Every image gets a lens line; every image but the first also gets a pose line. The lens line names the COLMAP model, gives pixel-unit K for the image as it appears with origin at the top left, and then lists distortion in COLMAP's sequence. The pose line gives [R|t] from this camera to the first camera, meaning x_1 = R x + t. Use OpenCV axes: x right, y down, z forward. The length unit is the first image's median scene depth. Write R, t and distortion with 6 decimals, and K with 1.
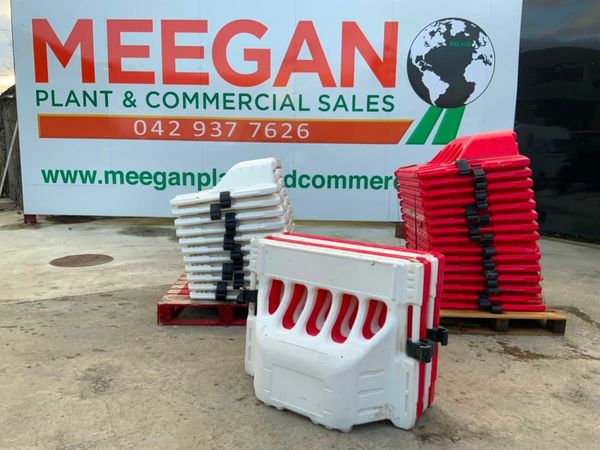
lens RADIAL K [[494.9, 0, 300.0], [0, 494.9, 225.0], [0, 0, 1]] dist [0.089401, -0.178101]
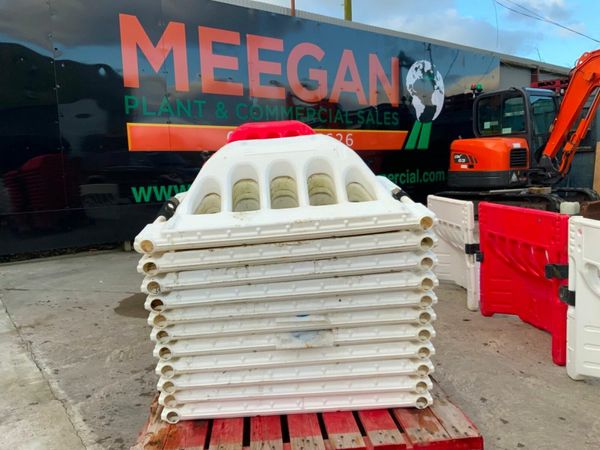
lens RADIAL K [[494.9, 0, 300.0], [0, 494.9, 225.0], [0, 0, 1]] dist [0.089401, -0.178101]
pose [[-0.073016, -0.127683, 0.989124, -0.324420], [0.182296, 0.973354, 0.139104, -0.058013], [-0.980529, 0.190470, -0.047794, 0.530413]]
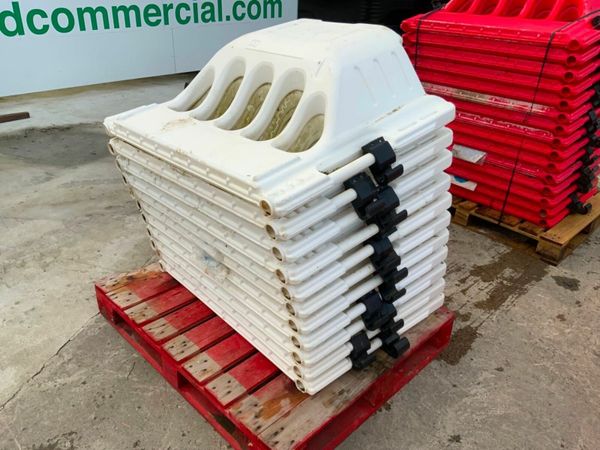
lens RADIAL K [[494.9, 0, 300.0], [0, 494.9, 225.0], [0, 0, 1]] dist [0.089401, -0.178101]
pose [[0.717678, -0.325057, 0.615854, -0.211434], [0.080199, 0.917068, 0.390583, -0.075665], [-0.691741, -0.230922, 0.684229, 0.351775]]
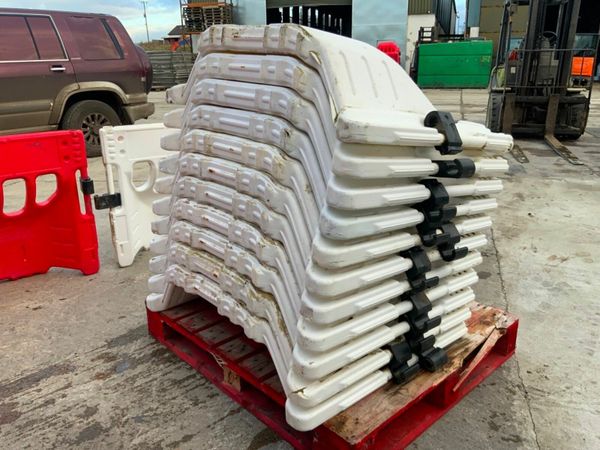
lens RADIAL K [[494.9, 0, 300.0], [0, 494.9, 225.0], [0, 0, 1]] dist [0.089401, -0.178101]
pose [[-0.738401, 0.195140, -0.645511, 0.097058], [-0.106729, 0.911336, 0.397588, -0.078123], [0.665863, 0.362474, -0.652104, 0.681097]]
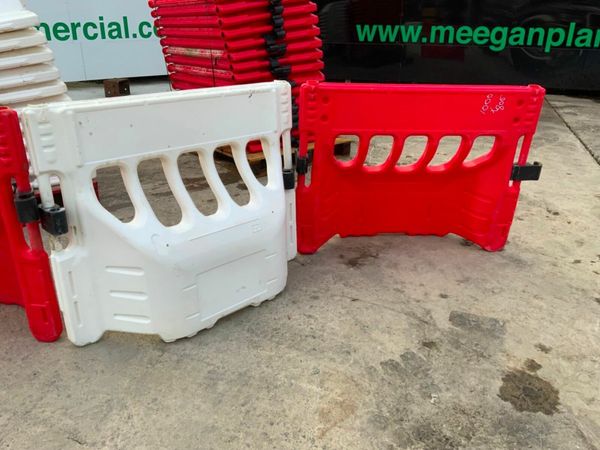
lens RADIAL K [[500.1, 0, 300.0], [0, 500.1, 225.0], [0, 0, 1]] dist [0.001195, -0.017446]
pose [[0.759431, -0.264694, 0.594307, -0.118024], [0.101218, 0.950440, 0.293970, 0.014070], [-0.642666, -0.163095, 0.748586, 0.098516]]
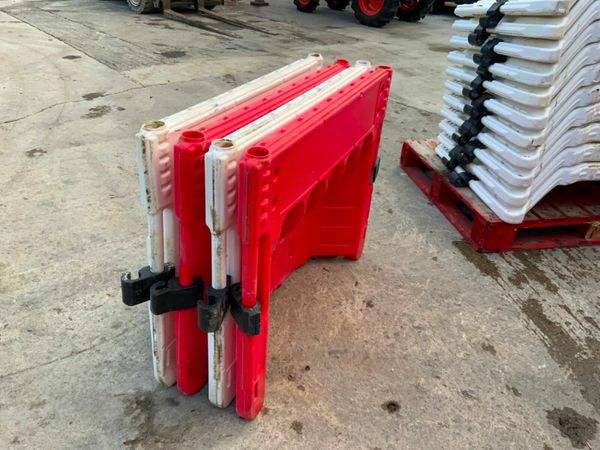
lens RADIAL K [[494.9, 0, 300.0], [0, 494.9, 225.0], [0, 0, 1]] dist [0.089401, -0.178101]
pose [[0.179701, 0.488500, -0.853859, 0.206994], [-0.197257, 0.868253, 0.455221, -0.026856], [0.963741, 0.086626, 0.252387, 0.296261]]
